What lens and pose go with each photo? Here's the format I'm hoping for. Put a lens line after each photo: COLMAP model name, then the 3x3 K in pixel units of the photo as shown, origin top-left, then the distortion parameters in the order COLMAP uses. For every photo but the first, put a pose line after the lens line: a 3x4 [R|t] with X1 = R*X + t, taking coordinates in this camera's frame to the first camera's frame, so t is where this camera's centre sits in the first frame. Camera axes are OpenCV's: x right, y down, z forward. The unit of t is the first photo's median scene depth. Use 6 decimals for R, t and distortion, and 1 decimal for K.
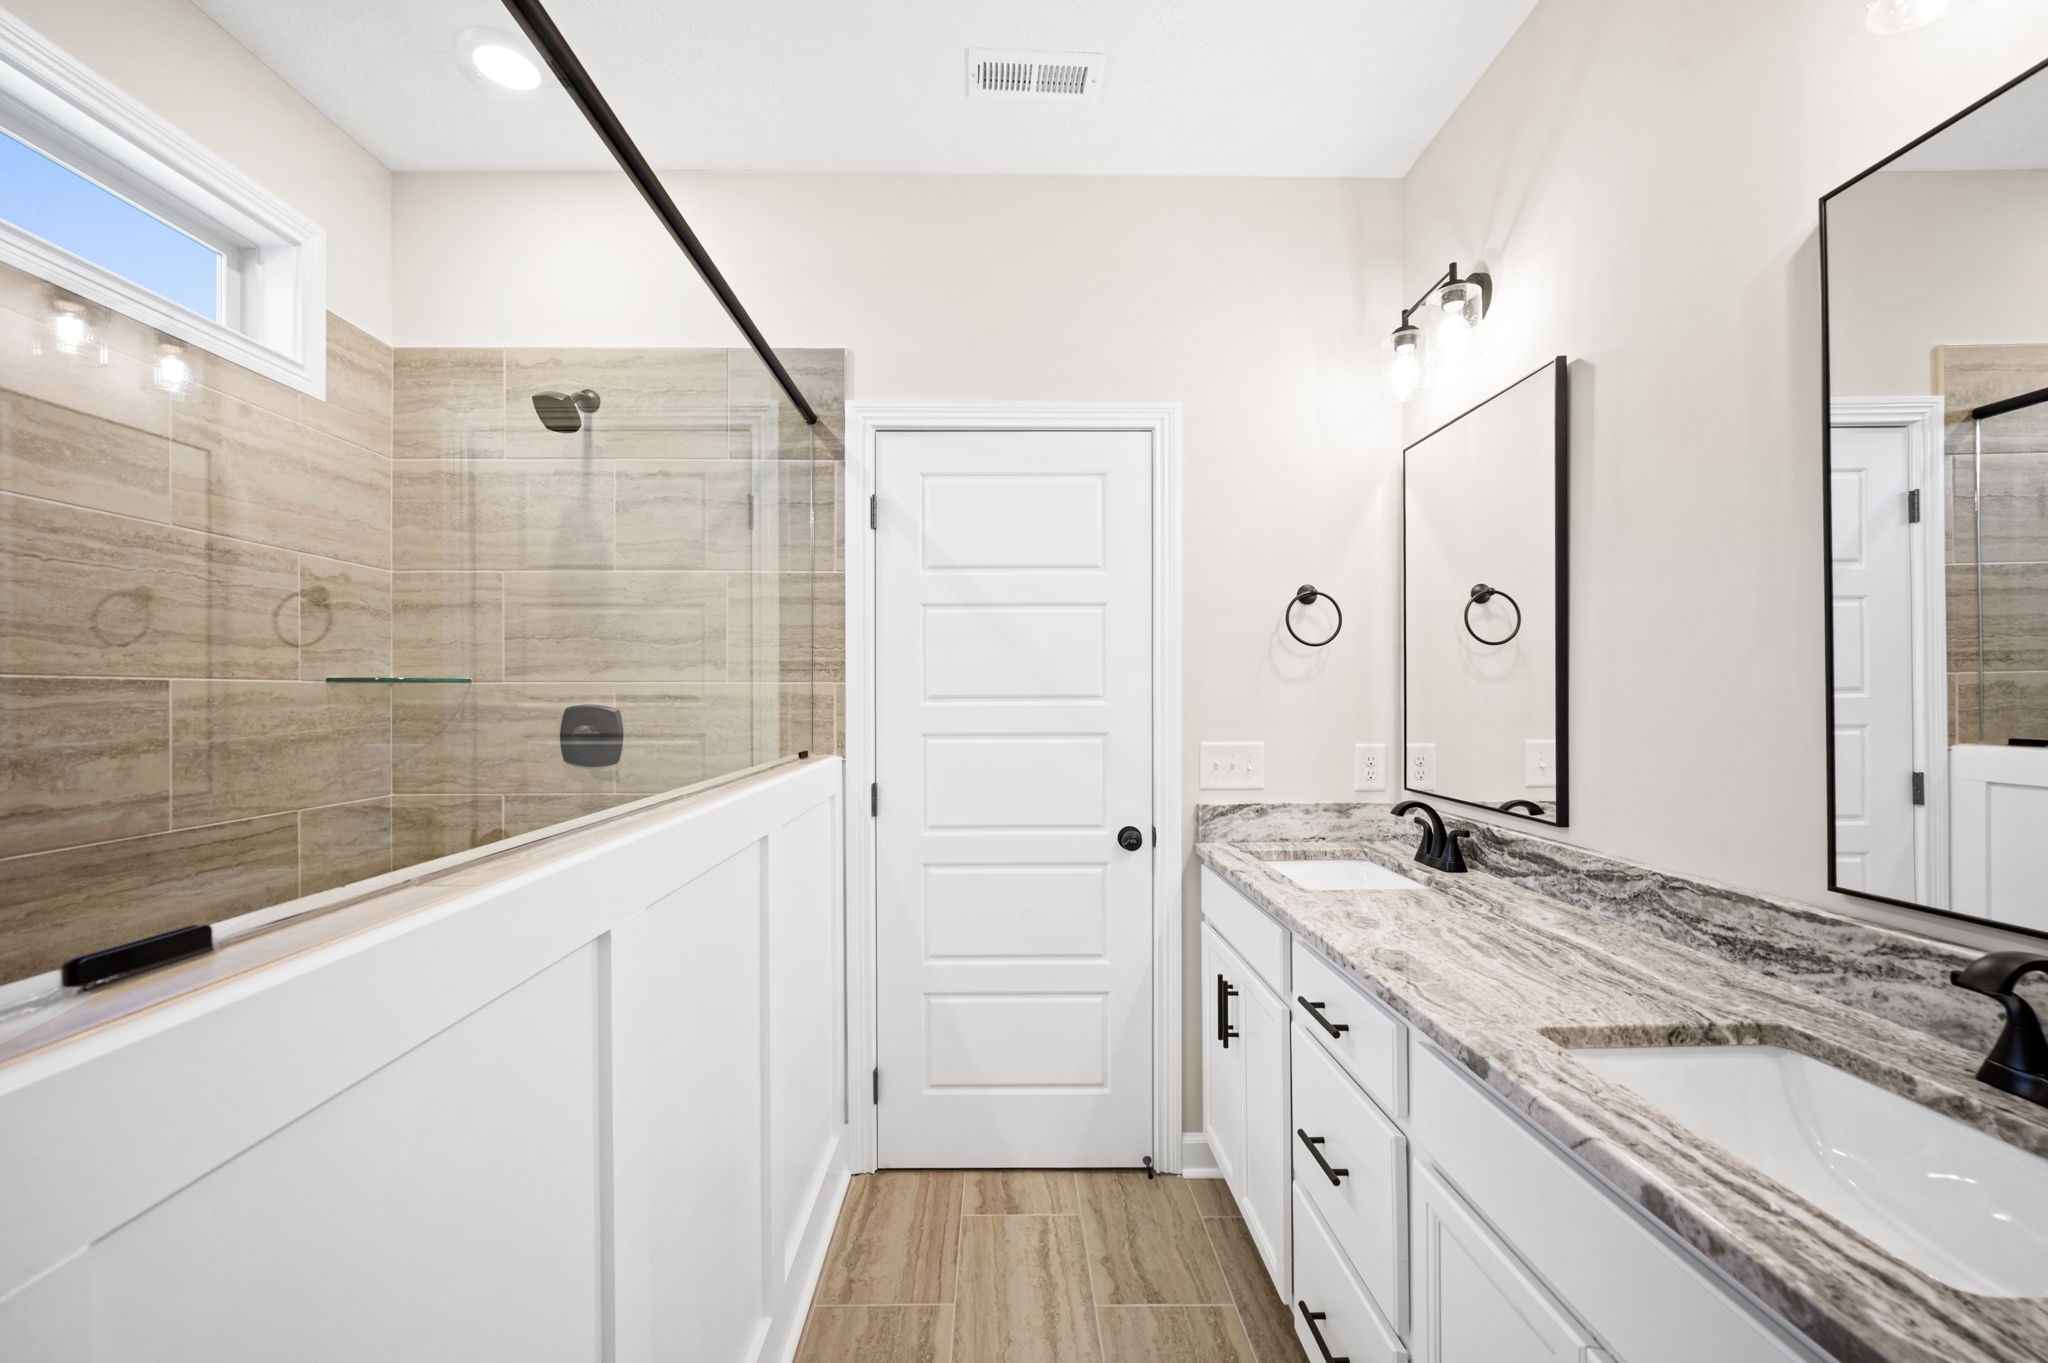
lens RADIAL K [[812.8, 0, 1021.3], [0, 812.8, 687.2], [0, 0, 1]] dist [-0.000541, -0.000077]
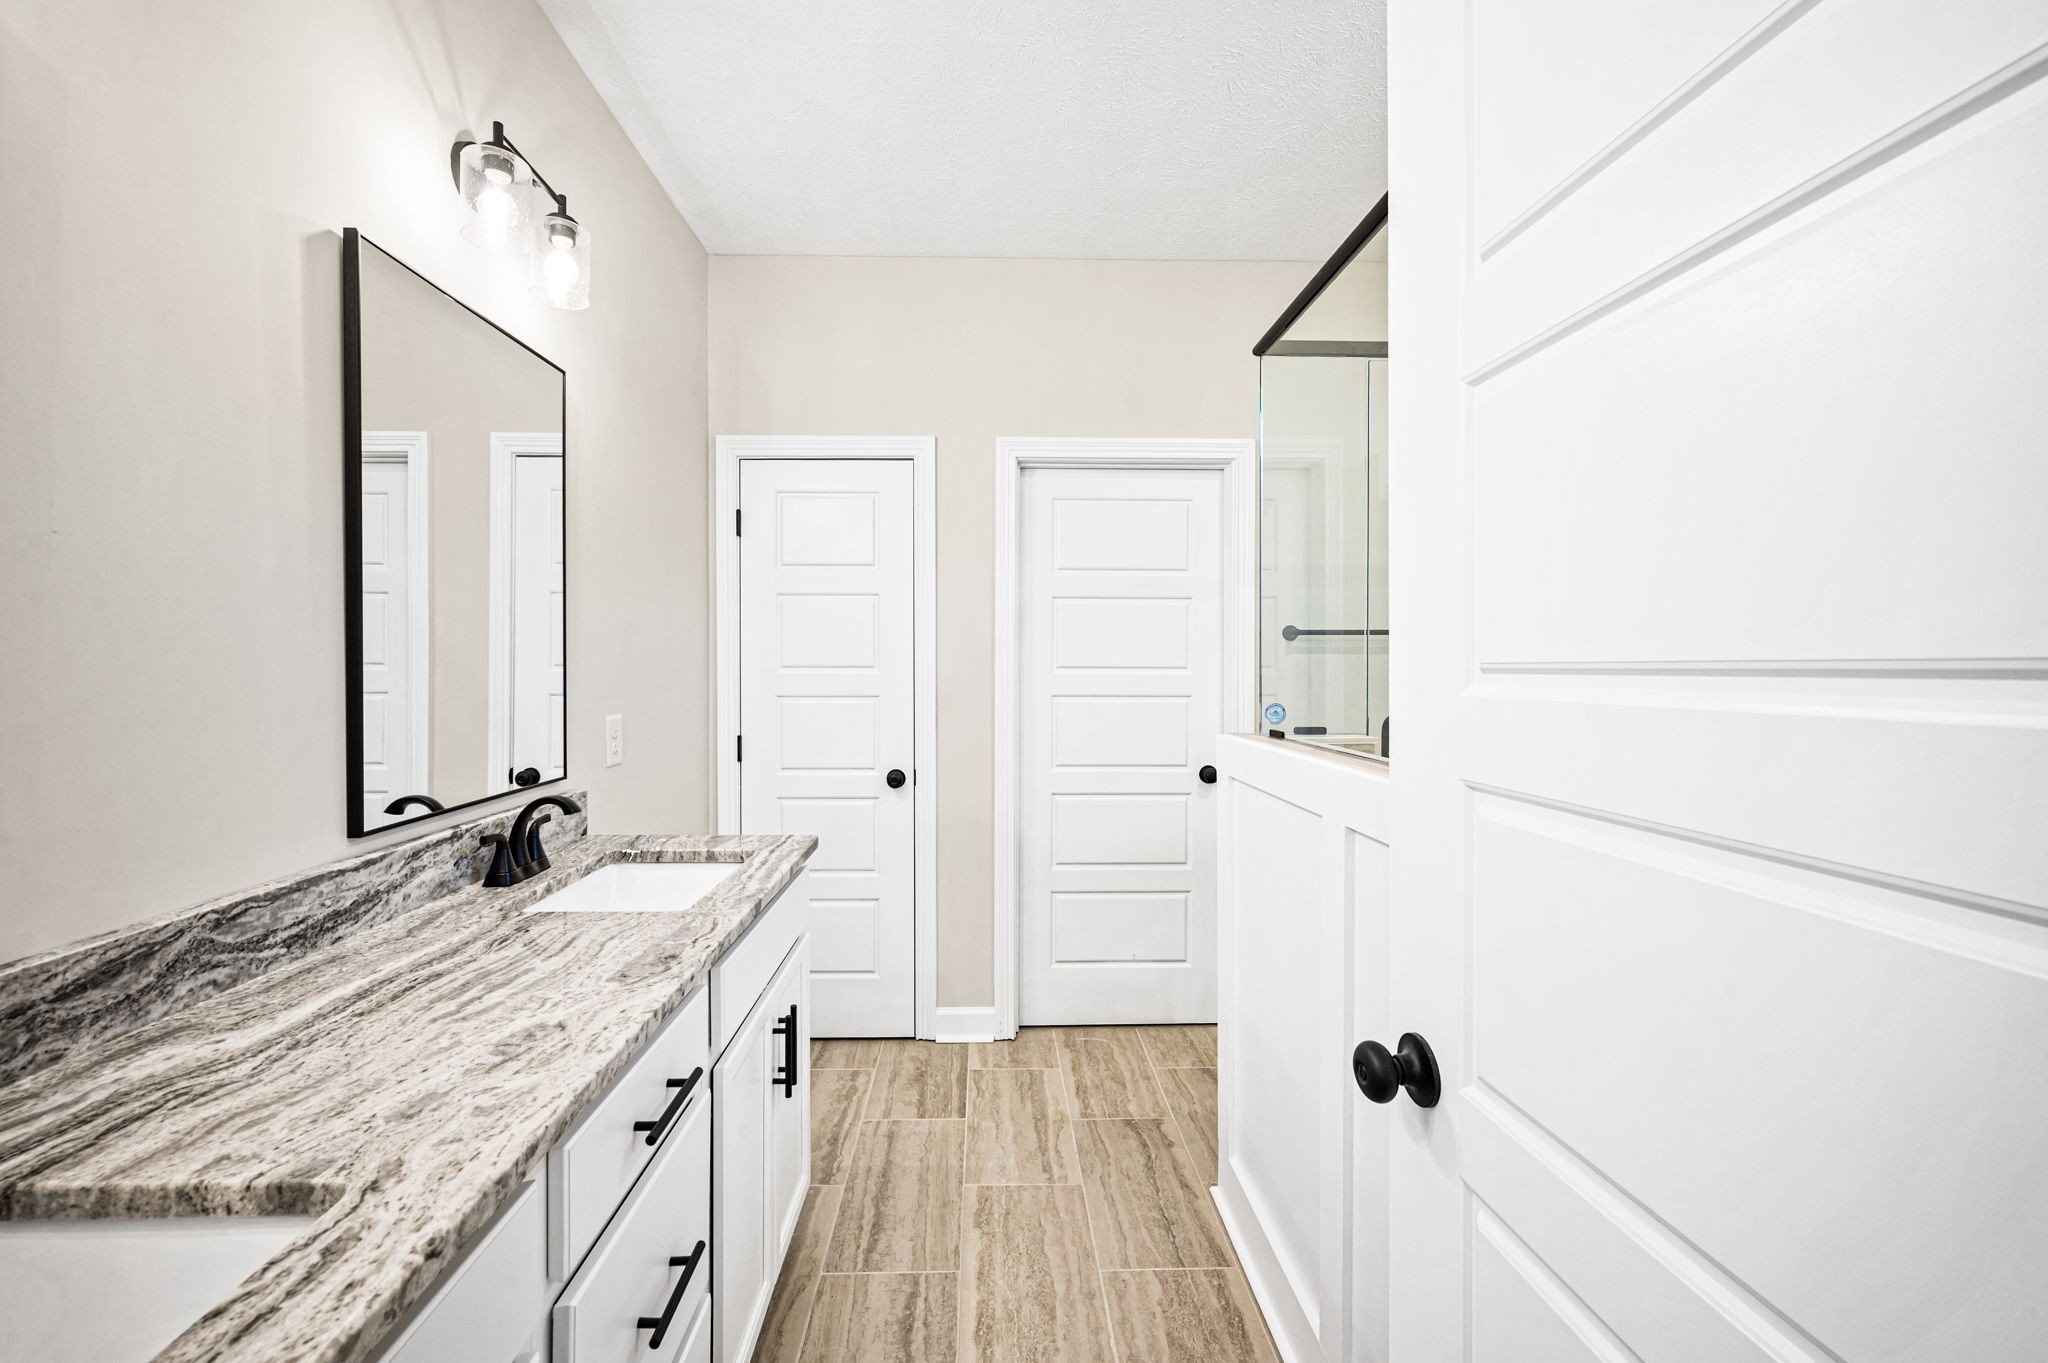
lens RADIAL K [[812.8, 0, 1021.3], [0, 812.8, 687.2], [0, 0, 1]] dist [-0.000541, -0.000077]
pose [[-0.999768, 0.005642, -0.020799, 0.074675], [0.005306, 0.999855, 0.016181, 0.021376], [0.020887, 0.016067, -0.999653, 1.922395]]
